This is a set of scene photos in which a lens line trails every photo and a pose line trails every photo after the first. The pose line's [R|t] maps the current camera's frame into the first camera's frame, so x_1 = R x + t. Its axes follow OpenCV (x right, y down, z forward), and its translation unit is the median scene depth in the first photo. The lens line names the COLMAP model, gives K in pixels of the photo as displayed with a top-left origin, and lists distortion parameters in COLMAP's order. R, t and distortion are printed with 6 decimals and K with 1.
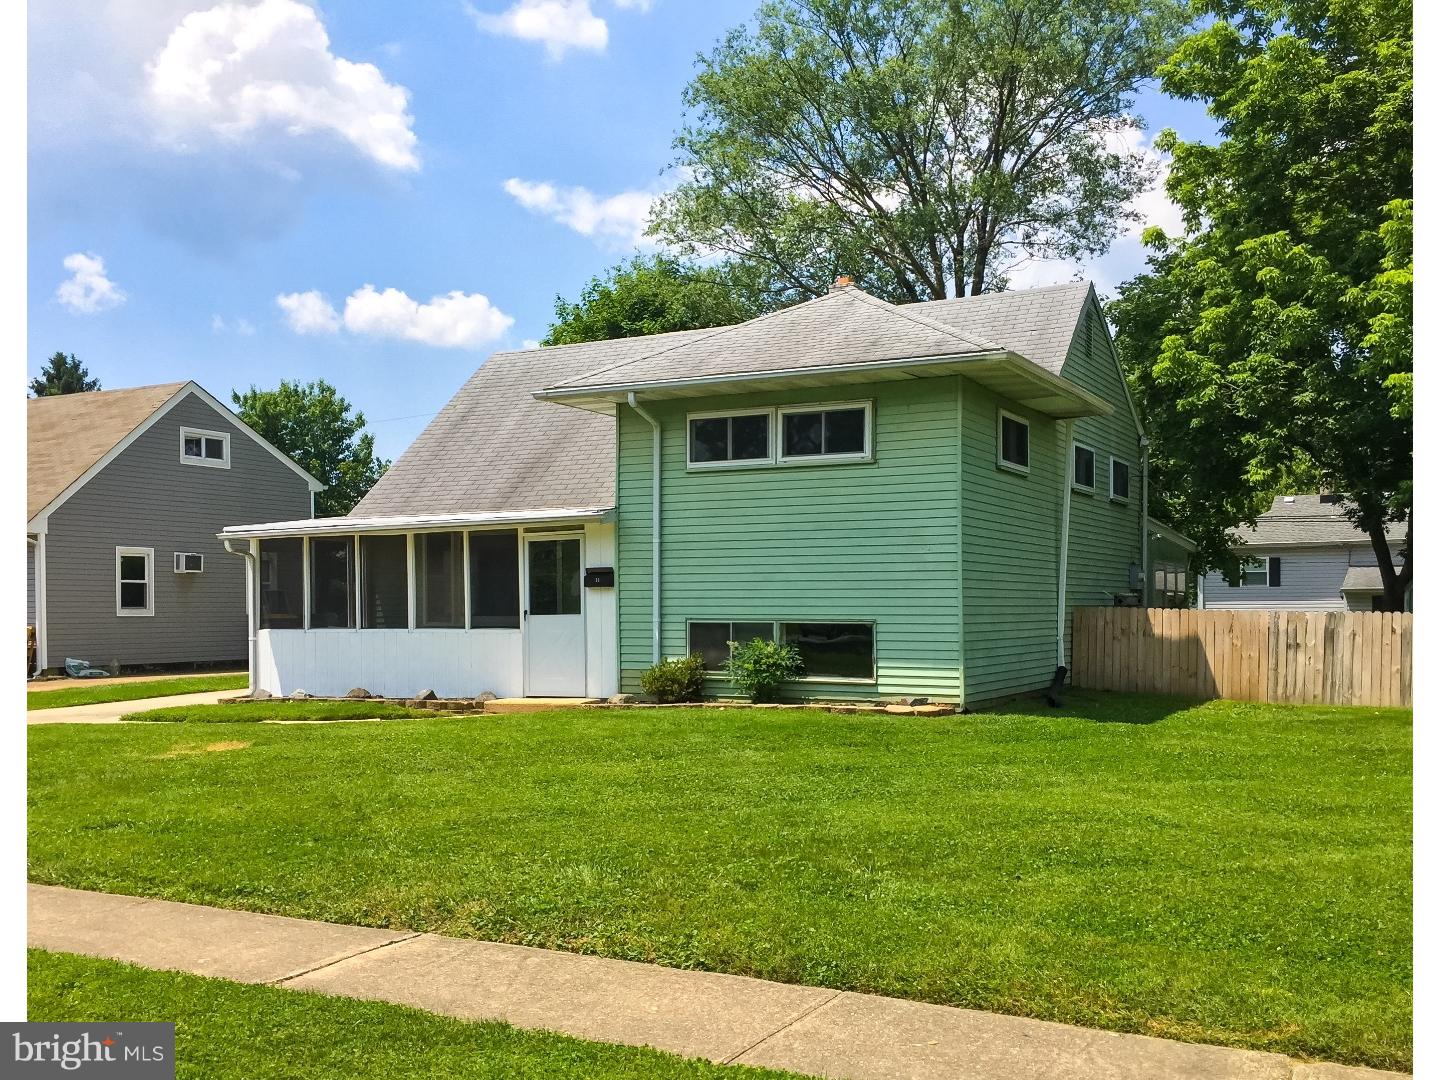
lens RADIAL K [[1288.3, 0, 720.0], [0, 1288.3, 540.0], [0, 0, 1]] dist [0.015570, 0.001644]
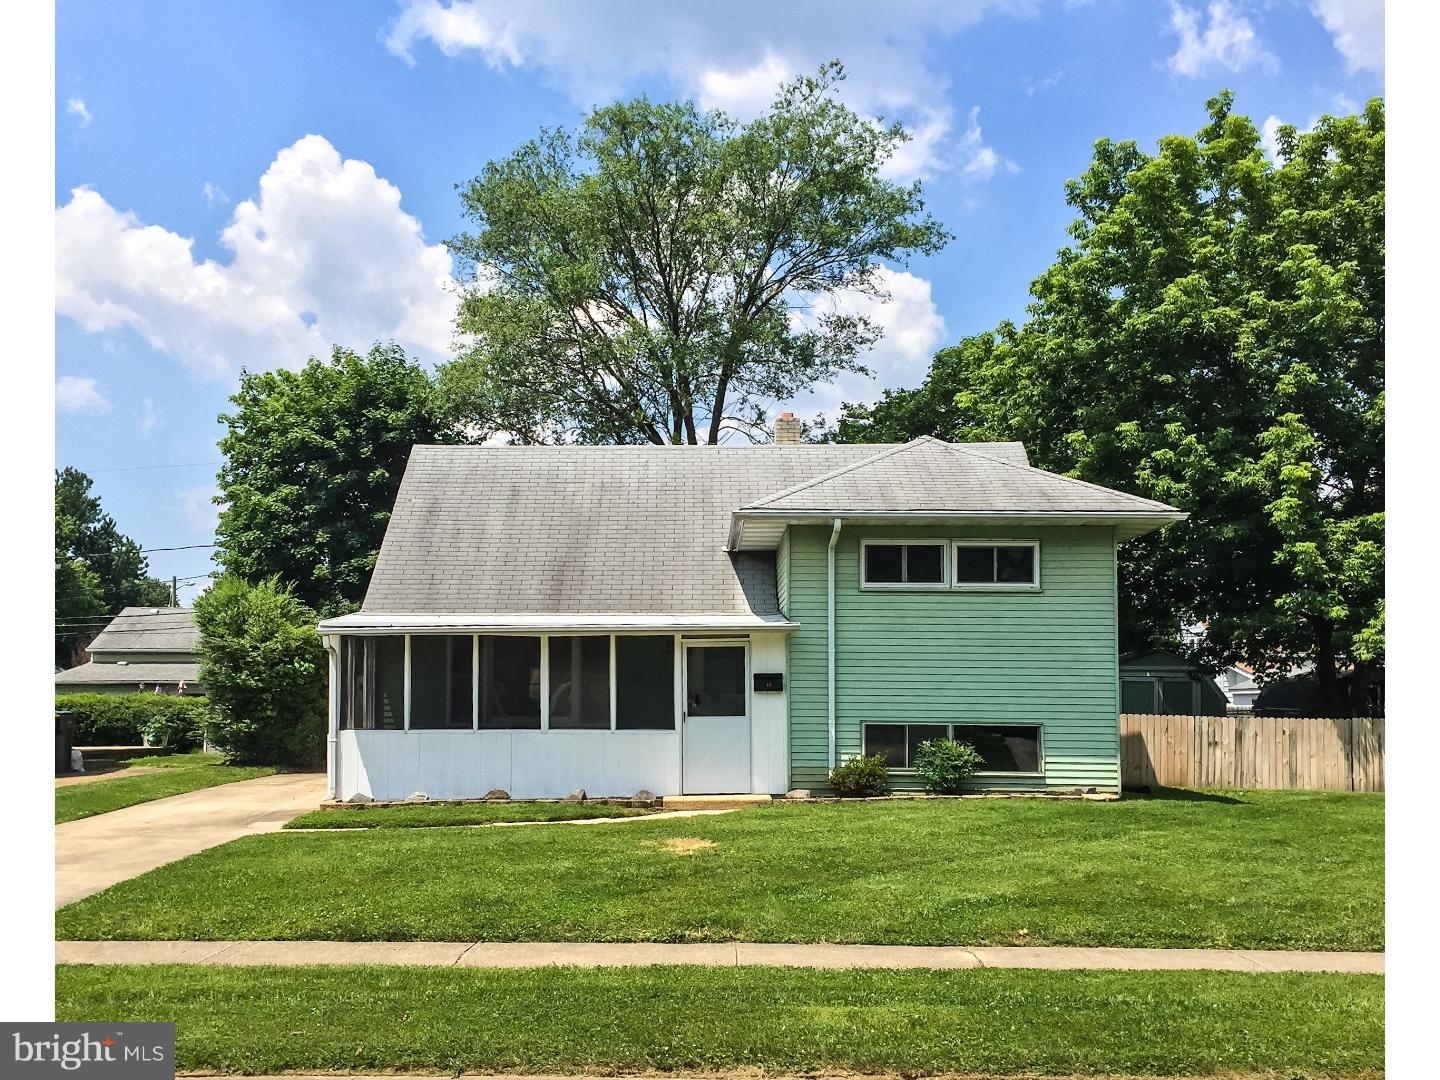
lens RADIAL K [[1288.3, 0, 720.0], [0, 1288.3, 540.0], [0, 0, 1]] dist [0.015570, 0.001644]
pose [[0.913165, 0.060172, 0.403123, -0.584021], [-0.029268, 0.996170, -0.082396, 0.000010], [-0.406537, 0.063442, 0.911429, 0.012905]]
